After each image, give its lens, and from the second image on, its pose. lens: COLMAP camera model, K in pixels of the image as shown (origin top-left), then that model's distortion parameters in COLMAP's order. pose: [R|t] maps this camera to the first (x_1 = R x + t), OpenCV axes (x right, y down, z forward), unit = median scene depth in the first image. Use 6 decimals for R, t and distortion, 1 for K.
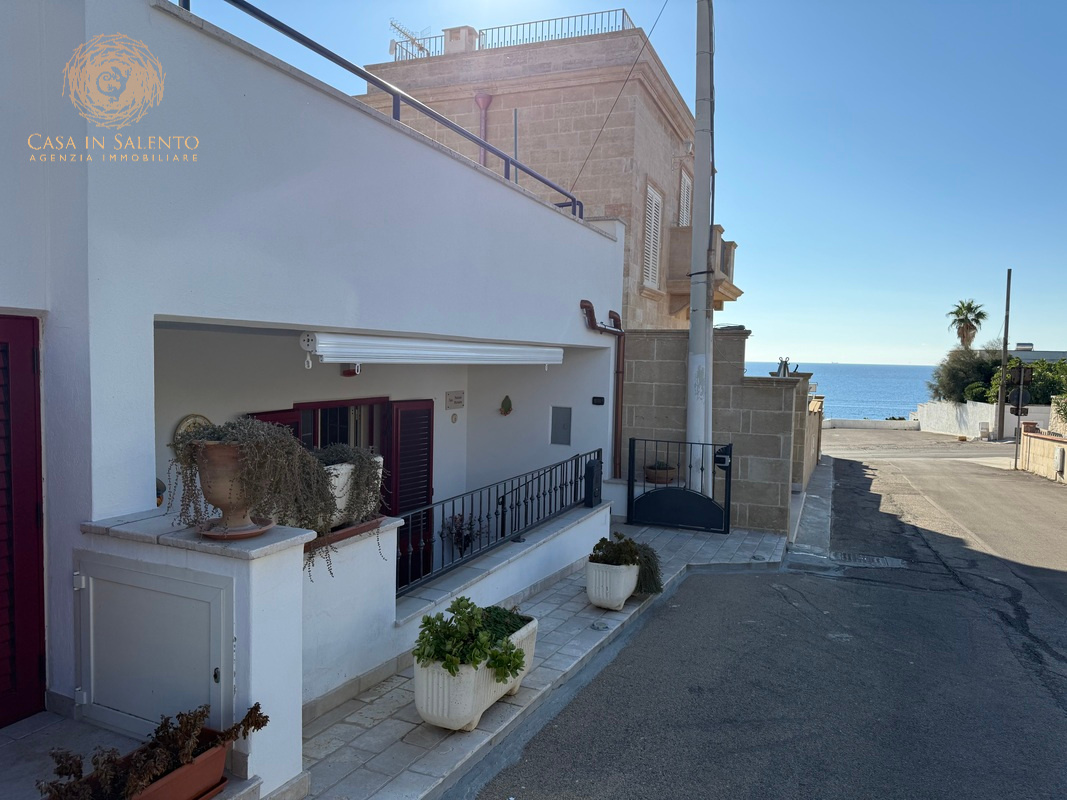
lens RADIAL K [[759.3, 0, 528.5], [0, 759.3, 405.3], [0, 0, 1]] dist [0.043511, -0.060278]
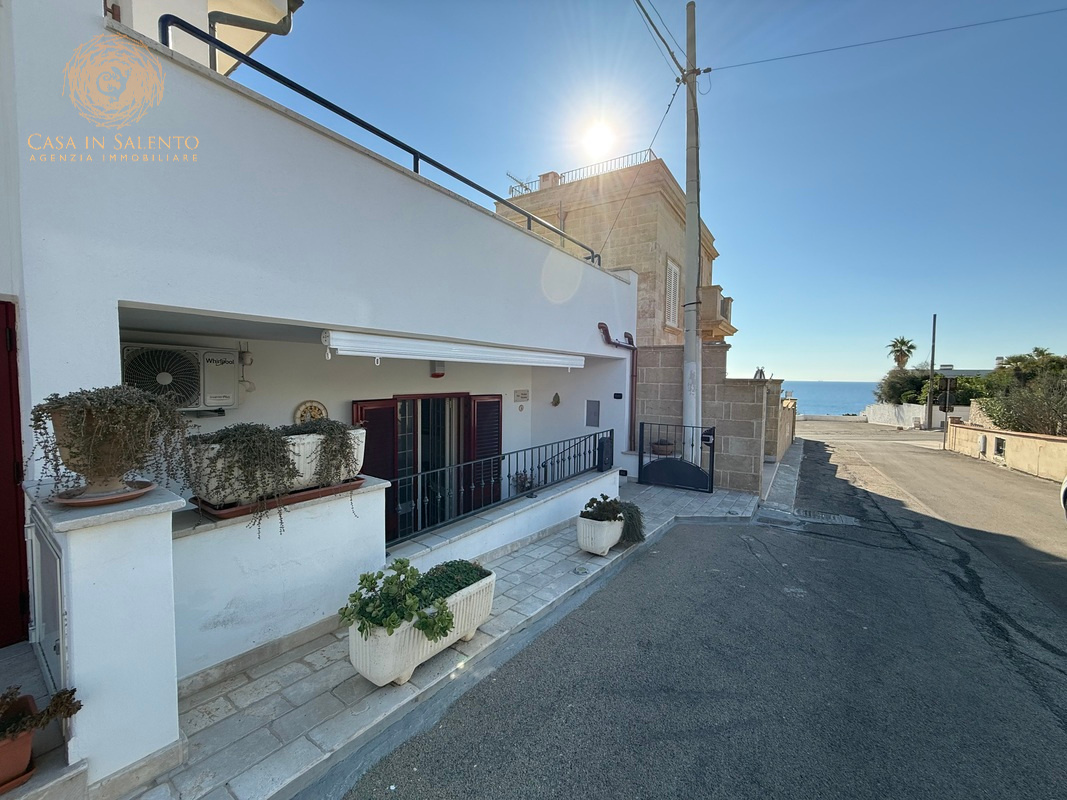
lens RADIAL K [[426.3, 0, 530.5], [0, 426.3, 398.9], [0, 0, 1]] dist [-0.003173, 0.001068]
pose [[0.980818, -0.000129, -0.194926, 0.105487], [-0.003289, 0.999847, -0.017208, 0.016782], [0.194899, 0.017519, 0.980667, 0.213684]]
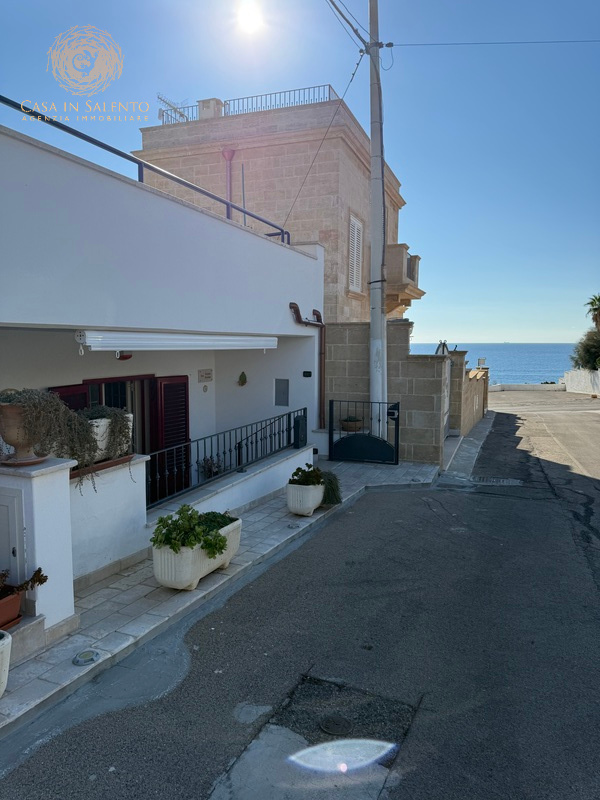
lens RADIAL K [[569.3, 0, 296.2], [0, 569.3, 398.4], [0, 0, 1]] dist [0.043511, -0.060278]
pose [[0.999448, -0.022861, 0.024092, 0.055465], [0.022032, 0.999174, 0.034140, 0.003768], [-0.024852, -0.033591, 0.999127, -0.066747]]
